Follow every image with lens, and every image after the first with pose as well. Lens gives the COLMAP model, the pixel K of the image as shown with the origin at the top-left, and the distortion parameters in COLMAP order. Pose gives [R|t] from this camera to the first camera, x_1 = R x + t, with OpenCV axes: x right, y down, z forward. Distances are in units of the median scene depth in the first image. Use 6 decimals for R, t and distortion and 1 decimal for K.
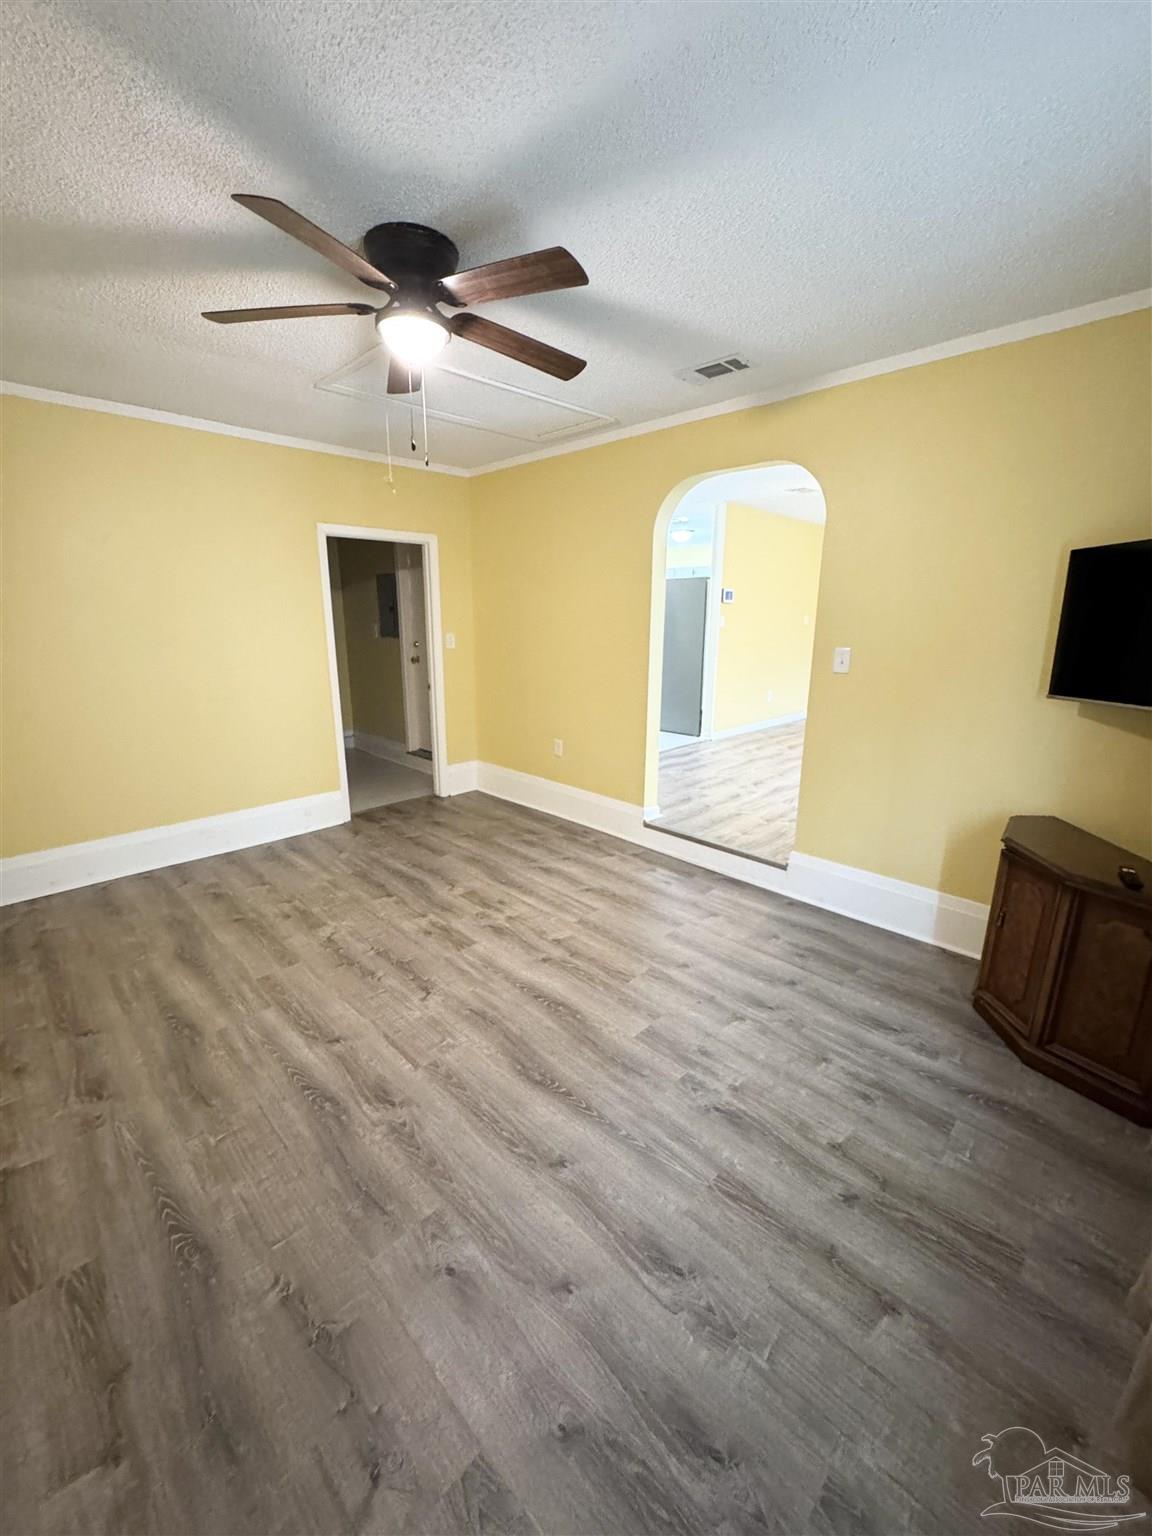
lens RADIAL K [[616.3, 0, 576.6], [0, 616.3, 767.1], [0, 0, 1]] dist [-0.005442, 0.000989]
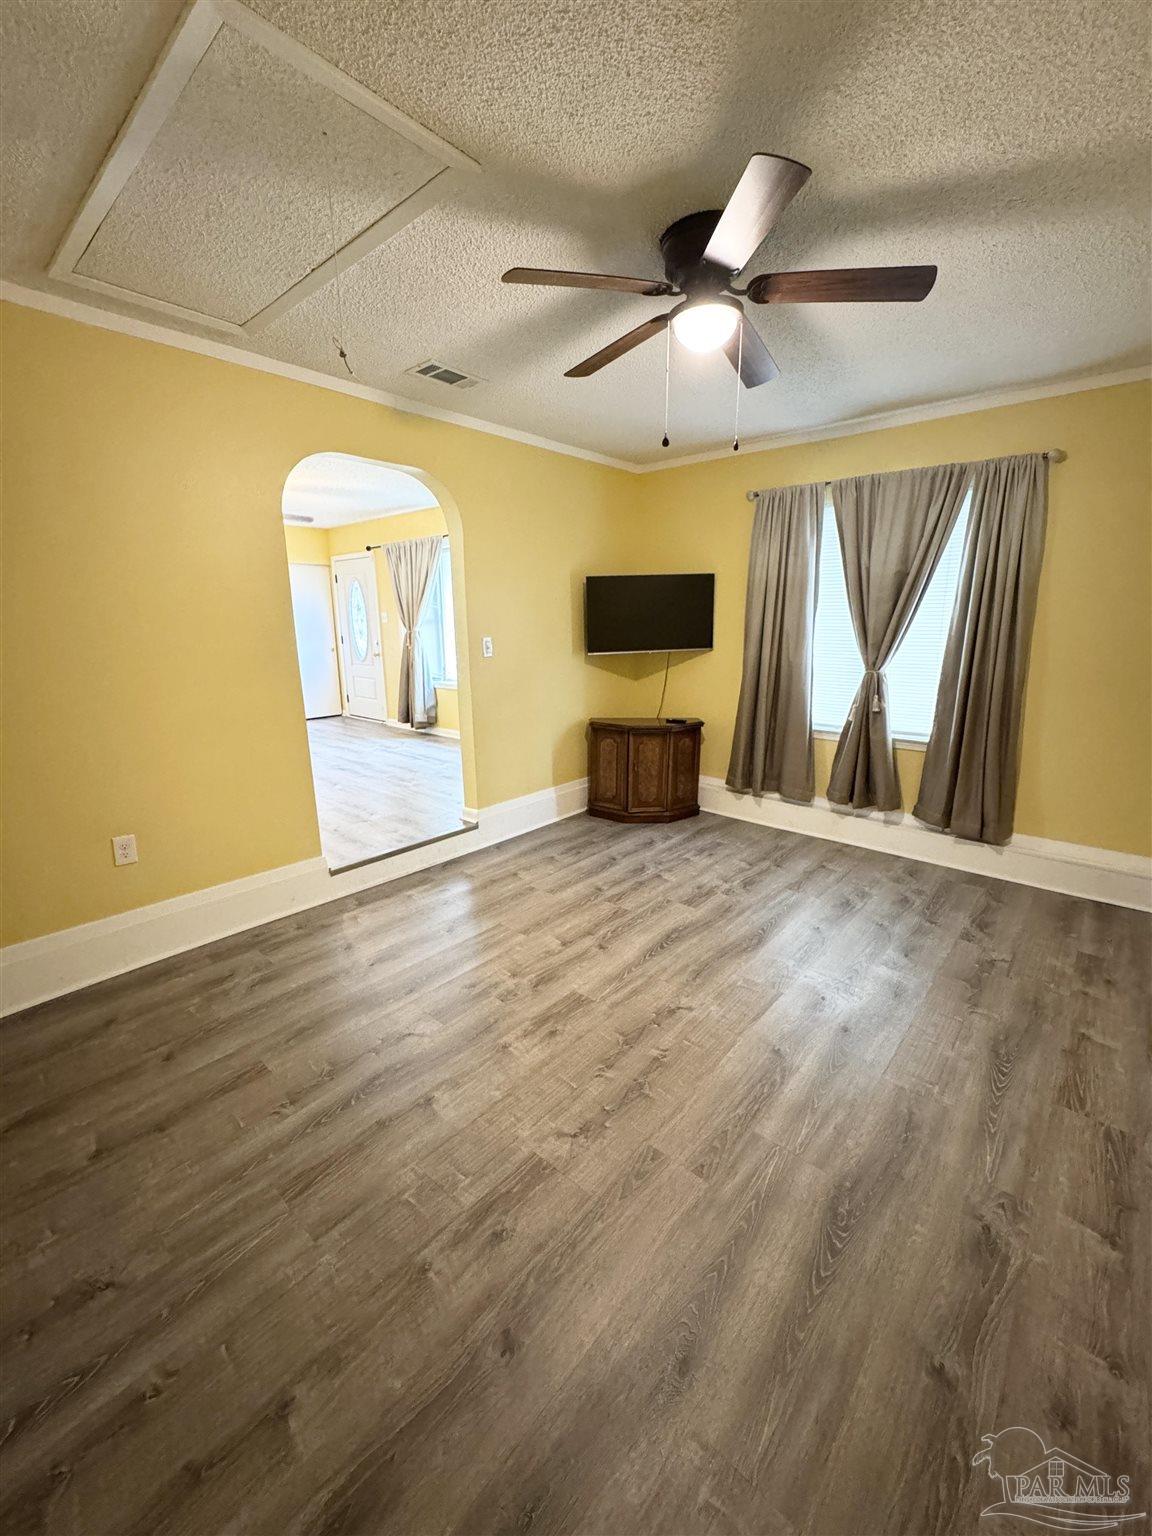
lens RADIAL K [[616.3, 0, 576.4], [0, 616.3, 765.9], [0, 0, 1]] dist [-0.005442, 0.000989]
pose [[-0.060884, -0.237845, 0.969393, -1.012467], [0.248739, 0.936940, 0.245504, -0.240585], [-0.966655, 0.256074, 0.002116, 1.008386]]
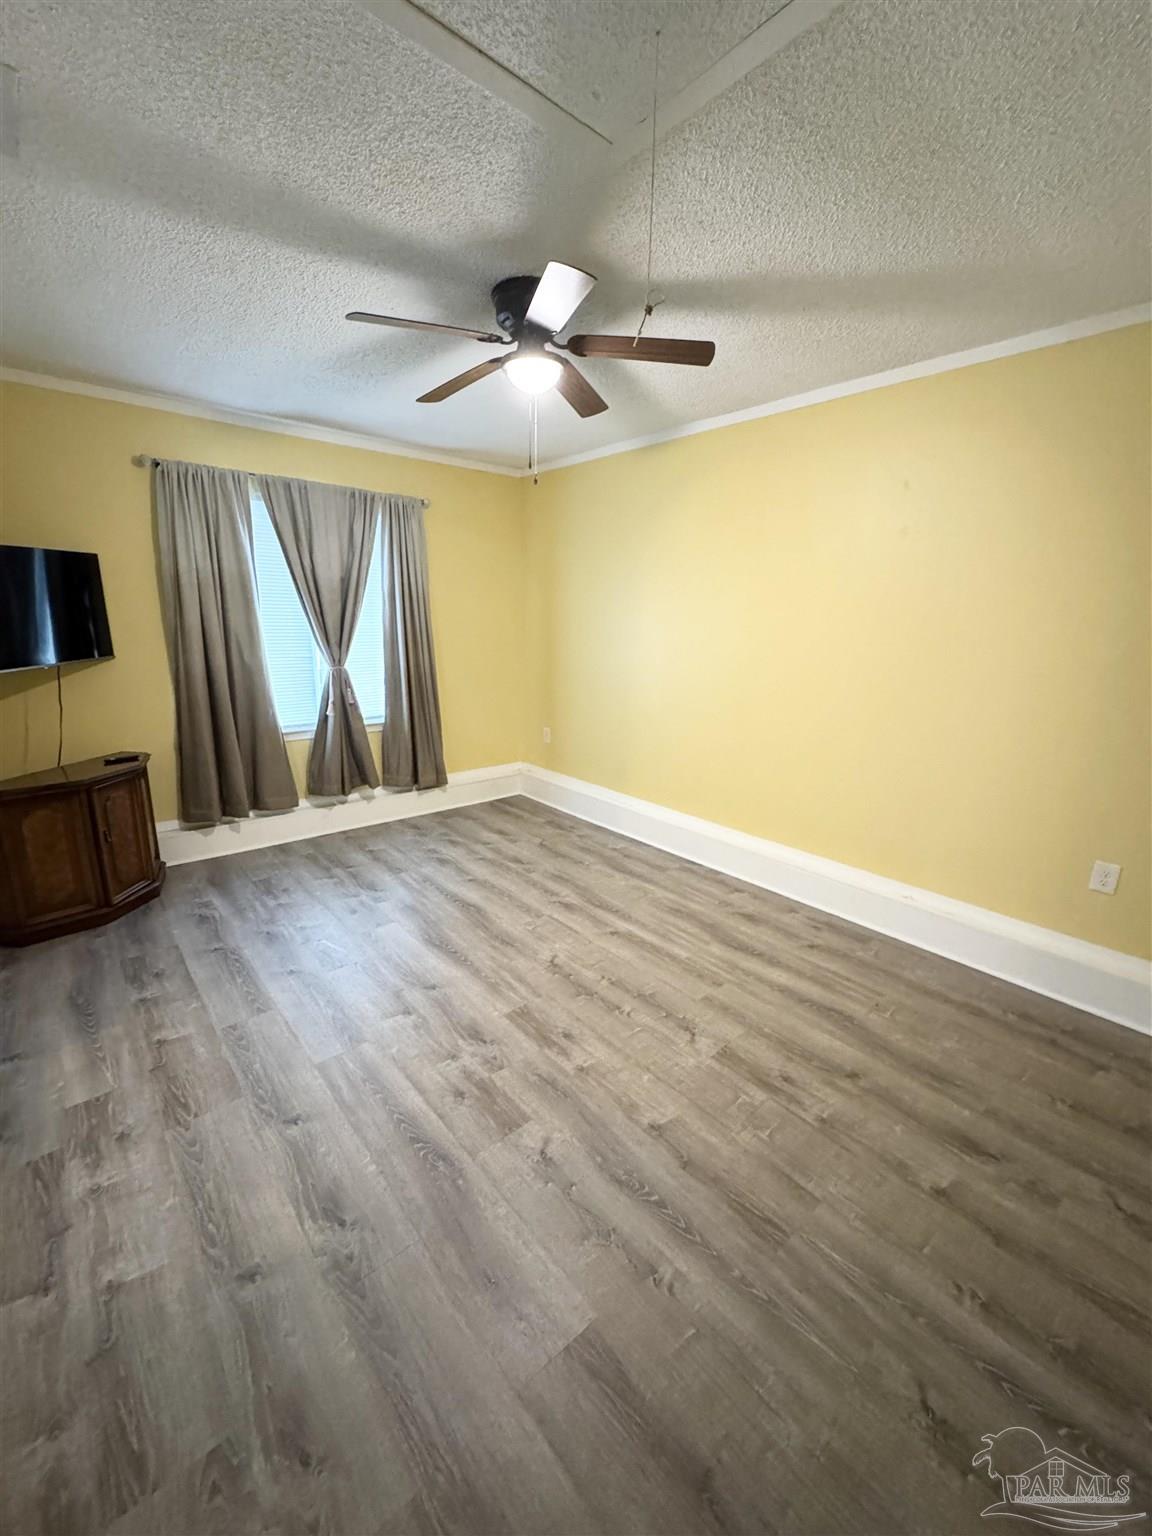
lens RADIAL K [[616.3, 0, 578.4], [0, 616.3, 765.9], [0, 0, 1]] dist [-0.005442, 0.000989]
pose [[-0.997037, -0.040183, 0.065588, -0.330892], [-0.004961, 0.884515, 0.466485, -0.427950], [-0.076758, 0.464778, -0.882094, 1.718229]]
